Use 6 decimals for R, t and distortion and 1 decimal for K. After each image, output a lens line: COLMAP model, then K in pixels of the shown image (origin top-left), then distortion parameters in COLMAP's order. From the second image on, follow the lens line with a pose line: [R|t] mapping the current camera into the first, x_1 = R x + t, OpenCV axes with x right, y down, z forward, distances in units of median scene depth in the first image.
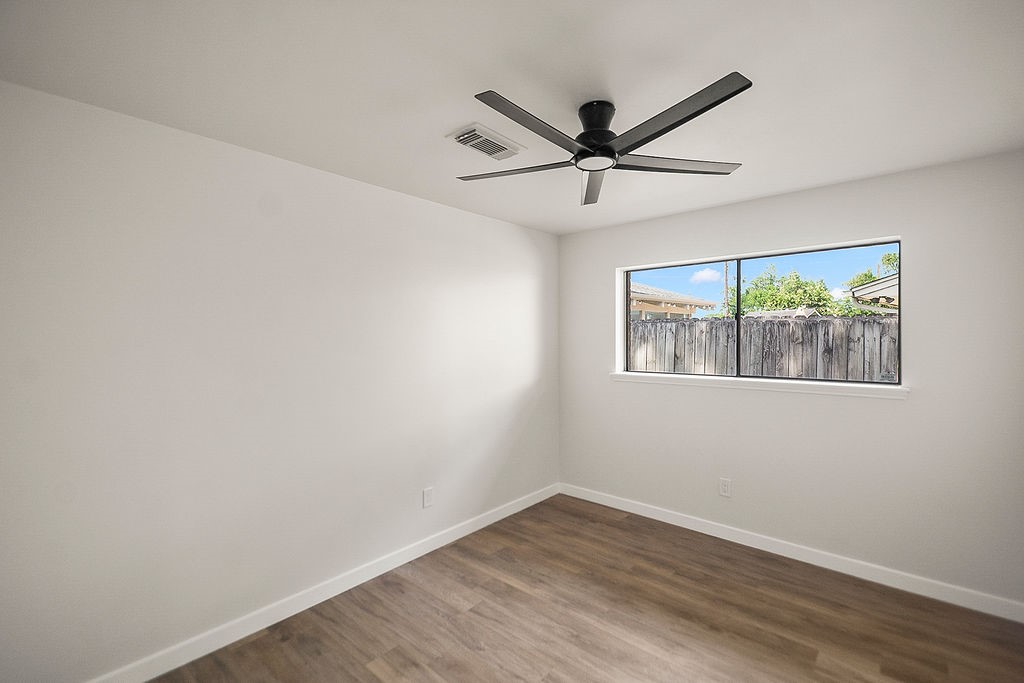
lens RADIAL K [[465.1, 0, 512.0], [0, 465.1, 341.5], [0, 0, 1]] dist [0.047083, -0.025956]
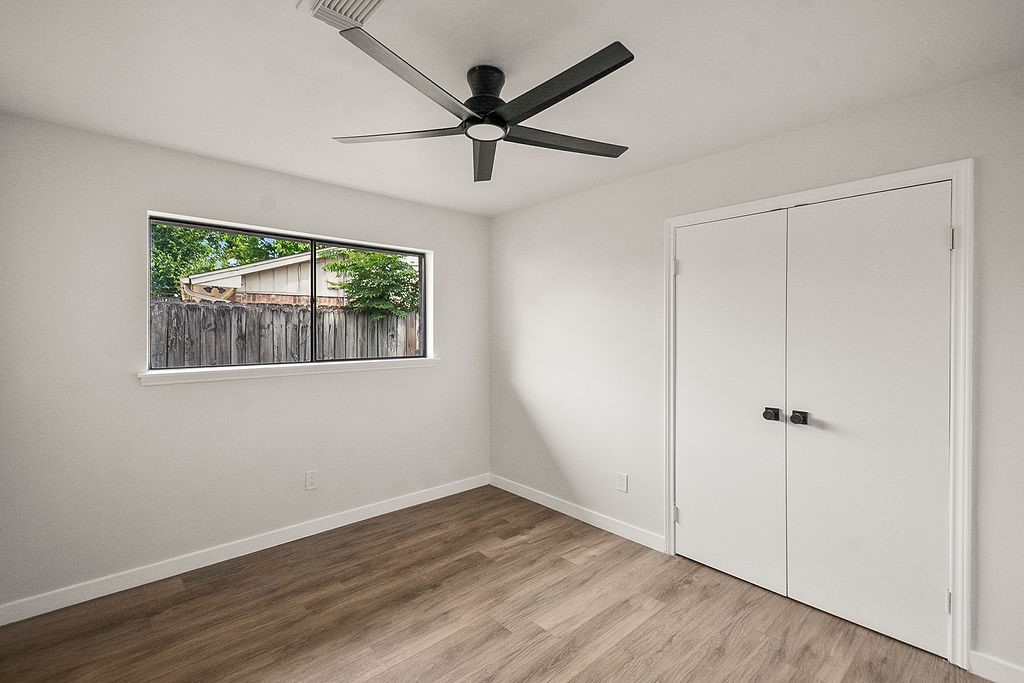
lens RADIAL K [[465.1, 0, 512.0], [0, 465.1, 341.5], [0, 0, 1]] dist [0.047083, -0.025956]
pose [[0.083235, -0.022499, 0.996276, -0.423103], [0.004195, 0.999744, 0.022227, 0.012814], [-0.996521, 0.002330, 0.083308, 0.496435]]
